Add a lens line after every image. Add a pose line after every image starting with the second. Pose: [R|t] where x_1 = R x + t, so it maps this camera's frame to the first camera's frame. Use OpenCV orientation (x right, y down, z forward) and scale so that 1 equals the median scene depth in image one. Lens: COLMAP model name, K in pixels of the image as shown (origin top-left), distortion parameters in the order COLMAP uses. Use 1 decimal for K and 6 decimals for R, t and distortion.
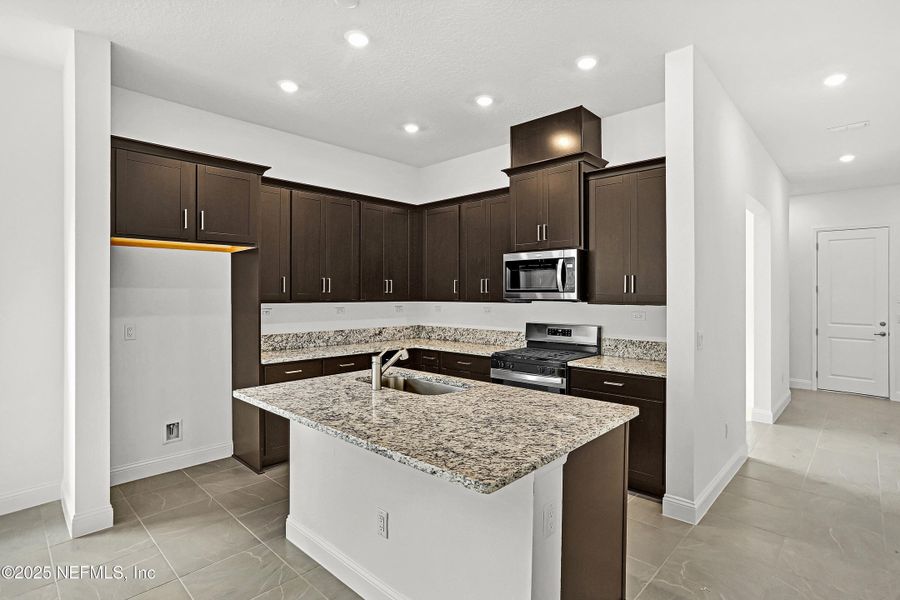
lens RADIAL K [[445.1, 0, 452.1], [0, 445.1, 298.0], [0, 0, 1]] dist [-0.005392, -0.000562]
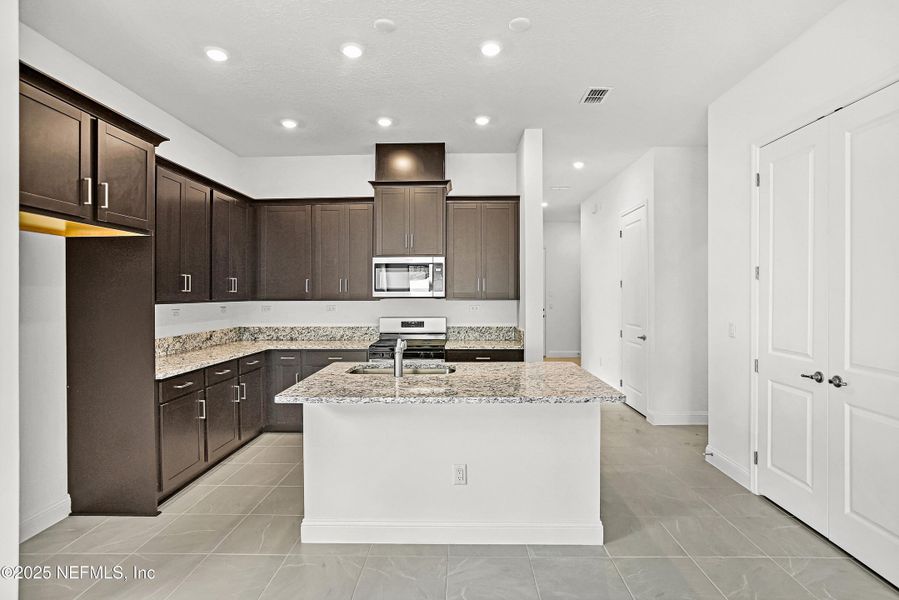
lens RADIAL K [[437.7, 0, 444.9], [0, 437.7, 303.0], [0, 0, 1]] dist [0.000770, 0.000308]
pose [[0.762612, -0.018183, 0.646600, -0.453800], [0.009126, 0.999808, 0.017351, -0.000221], [-0.646791, -0.007331, 0.762632, 0.040492]]
